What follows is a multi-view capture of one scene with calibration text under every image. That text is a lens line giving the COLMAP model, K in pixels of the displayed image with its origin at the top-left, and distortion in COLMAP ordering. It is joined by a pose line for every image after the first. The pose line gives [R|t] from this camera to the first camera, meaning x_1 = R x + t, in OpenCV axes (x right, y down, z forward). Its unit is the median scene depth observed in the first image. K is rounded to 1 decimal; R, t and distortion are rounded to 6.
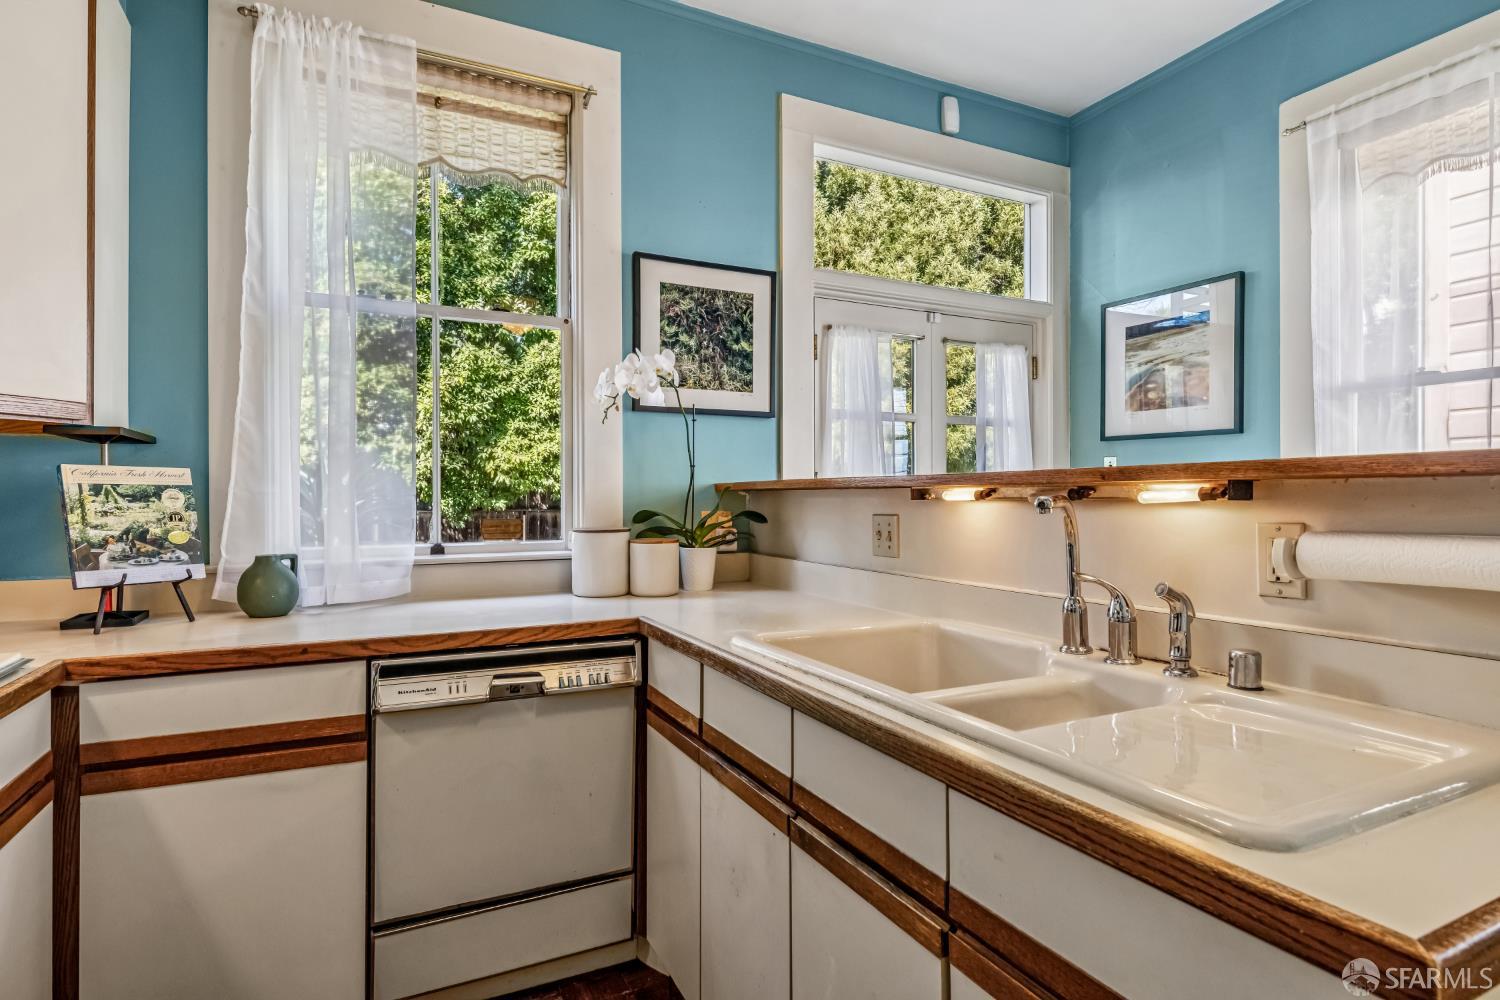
lens RADIAL K [[772.7, 0, 736.4], [0, 772.7, 502.4], [0, 0, 1]] dist [-0.001526, -0.000411]
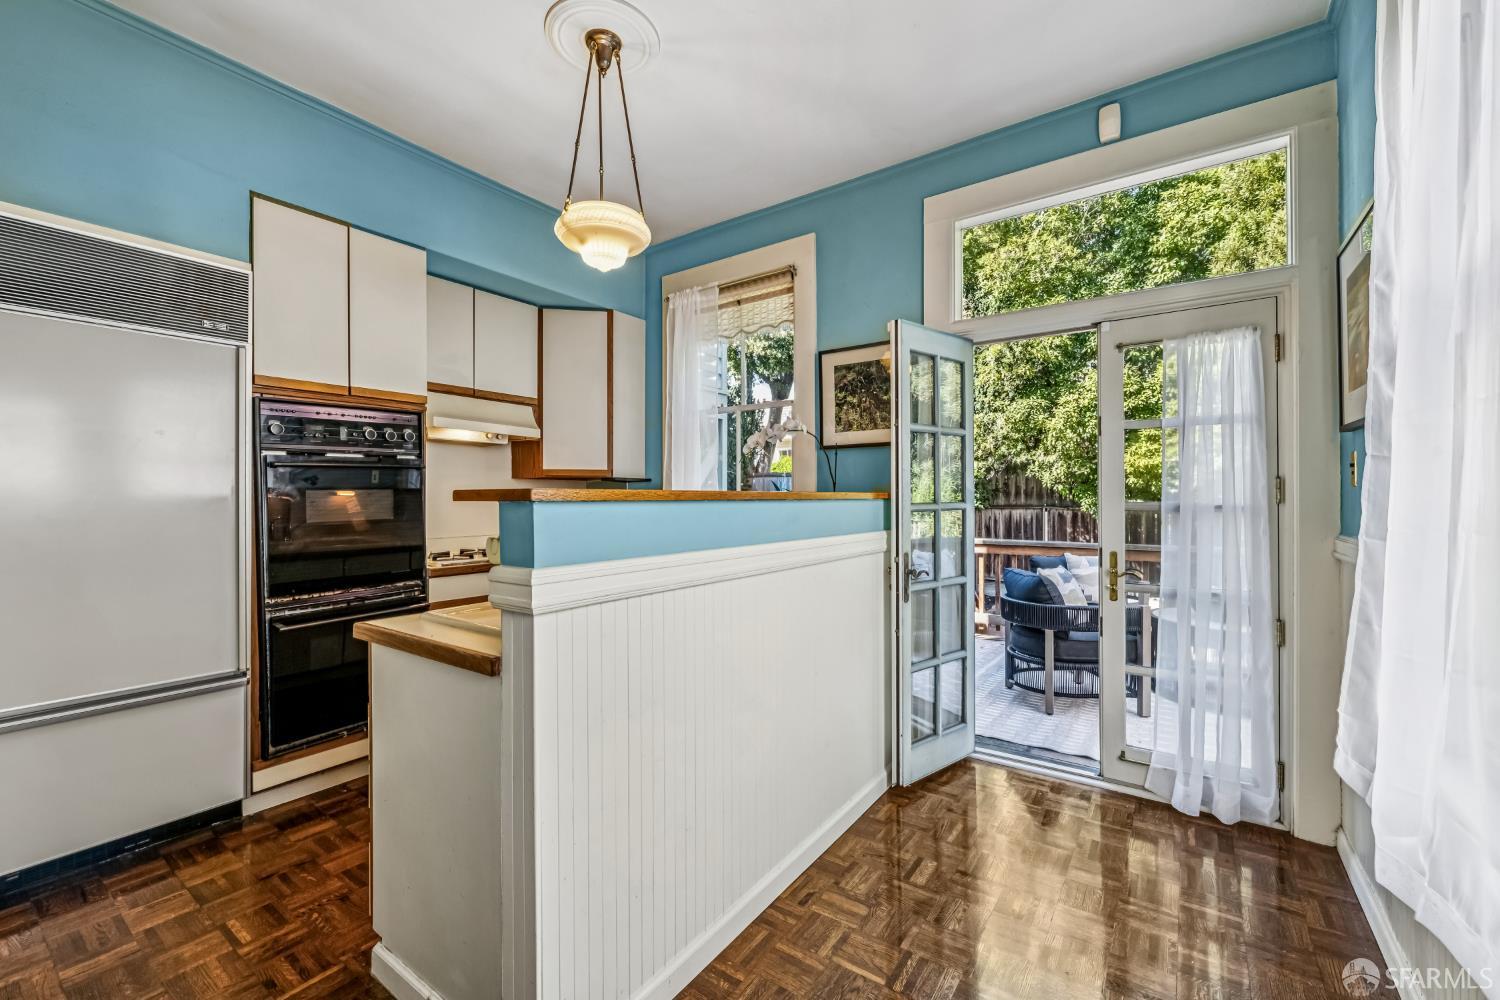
lens RADIAL K [[620.2, 0, 748.3], [0, 620.2, 494.0], [0, 0, 1]] dist [0.012770, -0.000020]
pose [[0.471207, -0.002980, -0.882018, 0.908128], [-0.003747, 0.999979, -0.005380, -0.016620], [0.882015, 0.005840, 0.471186, 0.243602]]
